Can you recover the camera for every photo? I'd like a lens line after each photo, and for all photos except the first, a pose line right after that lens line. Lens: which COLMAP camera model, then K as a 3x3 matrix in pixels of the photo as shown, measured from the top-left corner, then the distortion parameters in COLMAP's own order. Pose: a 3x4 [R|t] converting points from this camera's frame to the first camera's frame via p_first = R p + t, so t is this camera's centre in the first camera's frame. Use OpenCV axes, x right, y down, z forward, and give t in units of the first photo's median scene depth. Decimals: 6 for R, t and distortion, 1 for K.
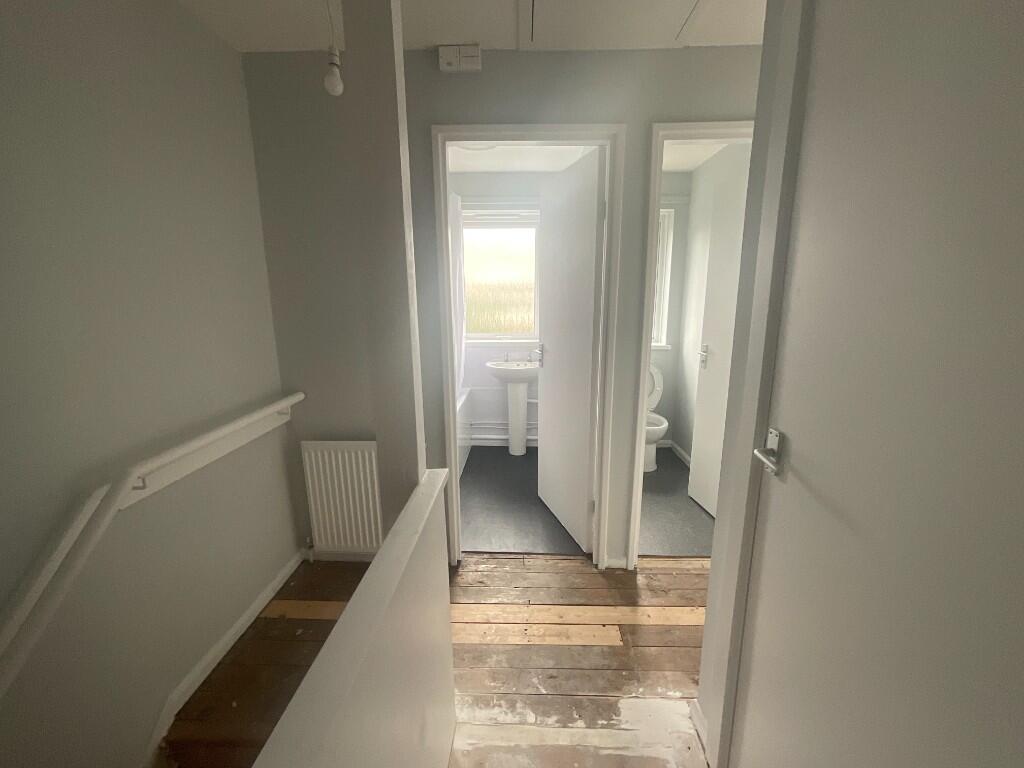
lens RADIAL K [[417.4, 0, 512.0], [0, 417.4, 384.0], [0, 0, 1]] dist [-0.014112, 0.009083]
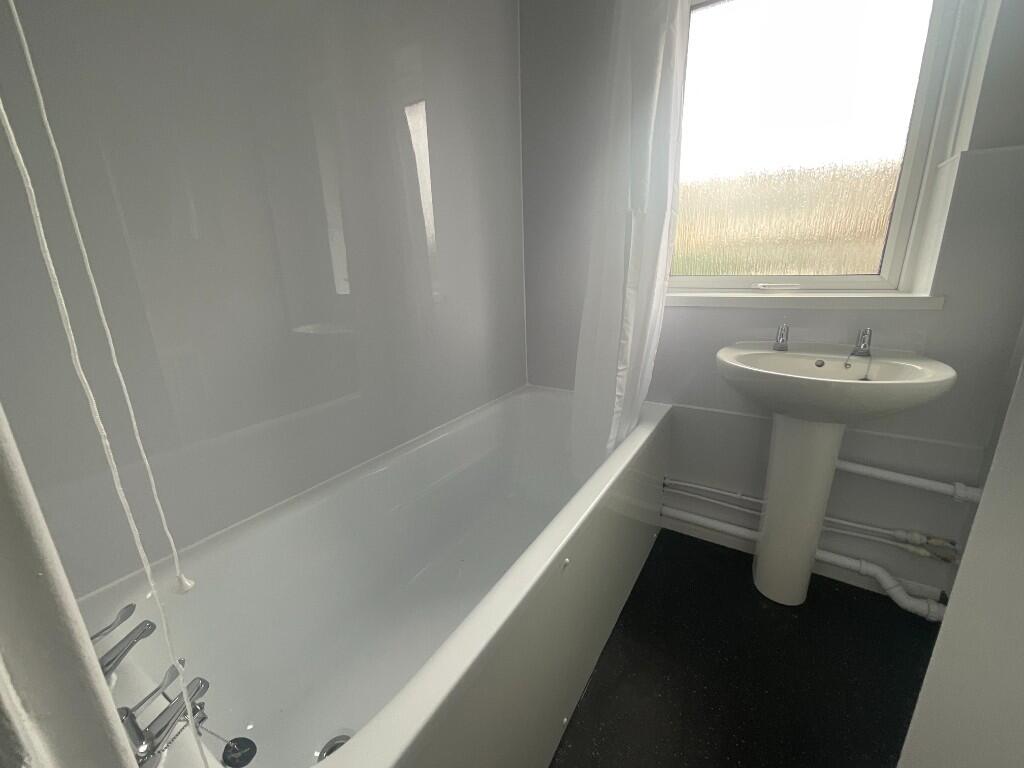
lens RADIAL K [[410.7, 0, 512.0], [0, 410.7, 384.0], [0, 0, 1]] dist [0.070047, 0.000029]
pose [[0.833950, 0.135124, -0.535041, -0.007330], [-0.095362, 0.990259, 0.101452, -0.040014], [0.543538, -0.033583, 0.838712, 0.531520]]
